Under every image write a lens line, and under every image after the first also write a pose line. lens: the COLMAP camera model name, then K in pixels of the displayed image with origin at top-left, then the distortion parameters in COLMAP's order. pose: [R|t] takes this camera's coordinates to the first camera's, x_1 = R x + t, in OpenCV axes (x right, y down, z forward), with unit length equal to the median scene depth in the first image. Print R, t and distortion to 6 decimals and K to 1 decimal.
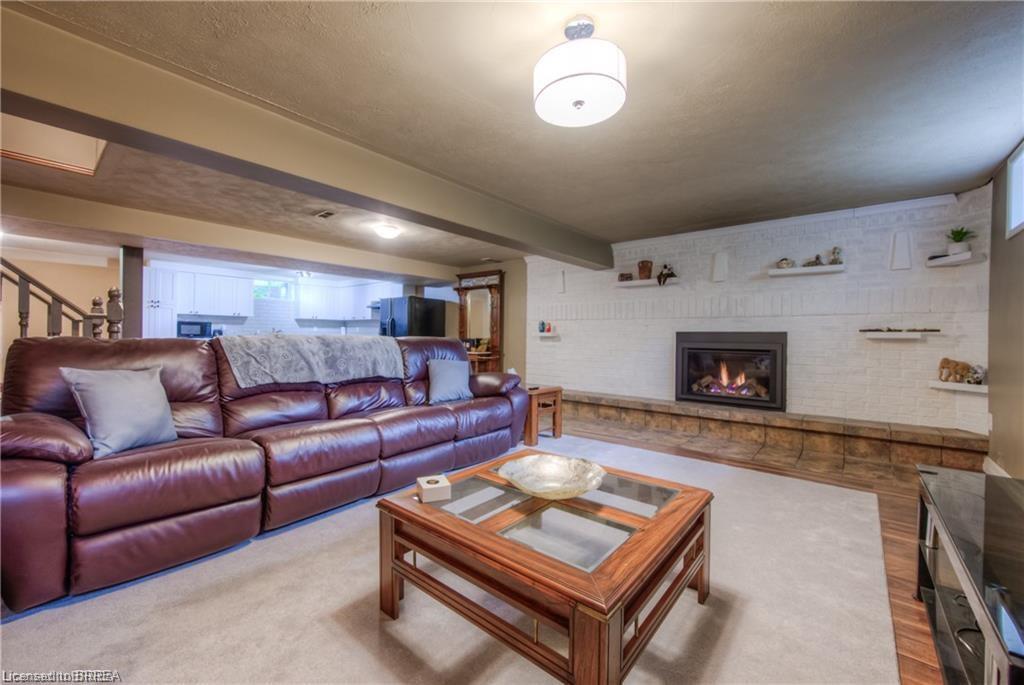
lens RADIAL K [[409.9, 0, 507.4], [0, 409.9, 338.7], [0, 0, 1]] dist [-0.000971, -0.001973]
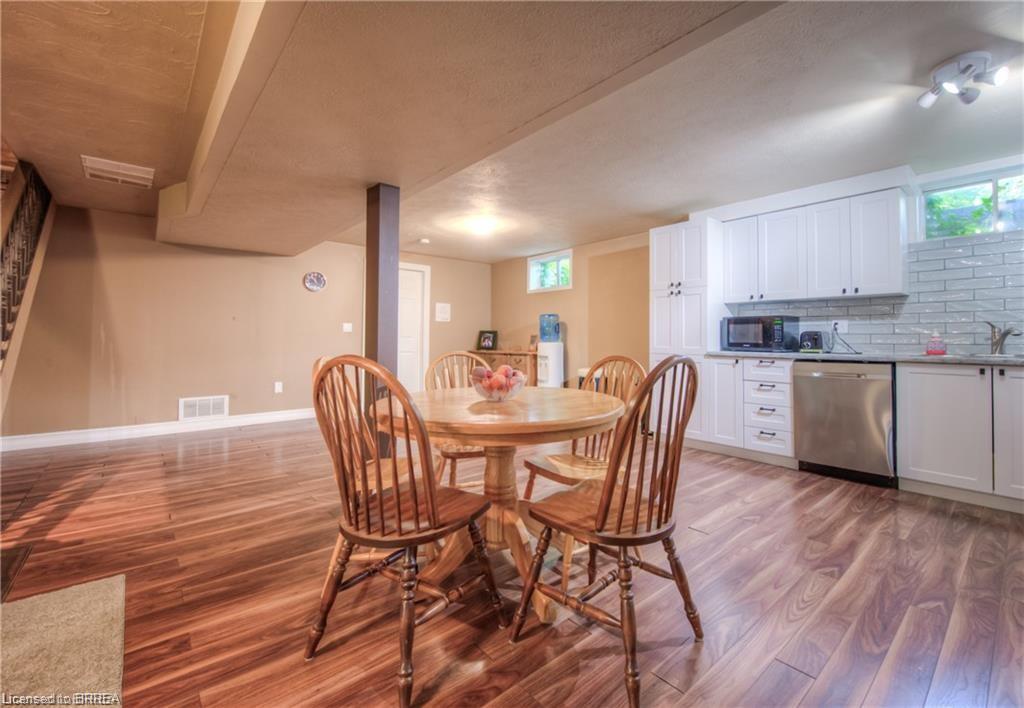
lens RADIAL K [[443.4, 0, 534.6], [0, 443.4, 329.0], [0, 0, 1]] dist [-0.003692, -0.001728]
pose [[-0.137506, -0.036242, -0.989838, -0.380486], [-0.011091, 0.999324, -0.035048, -0.011479], [0.990439, 0.006159, -0.137815, 1.398266]]
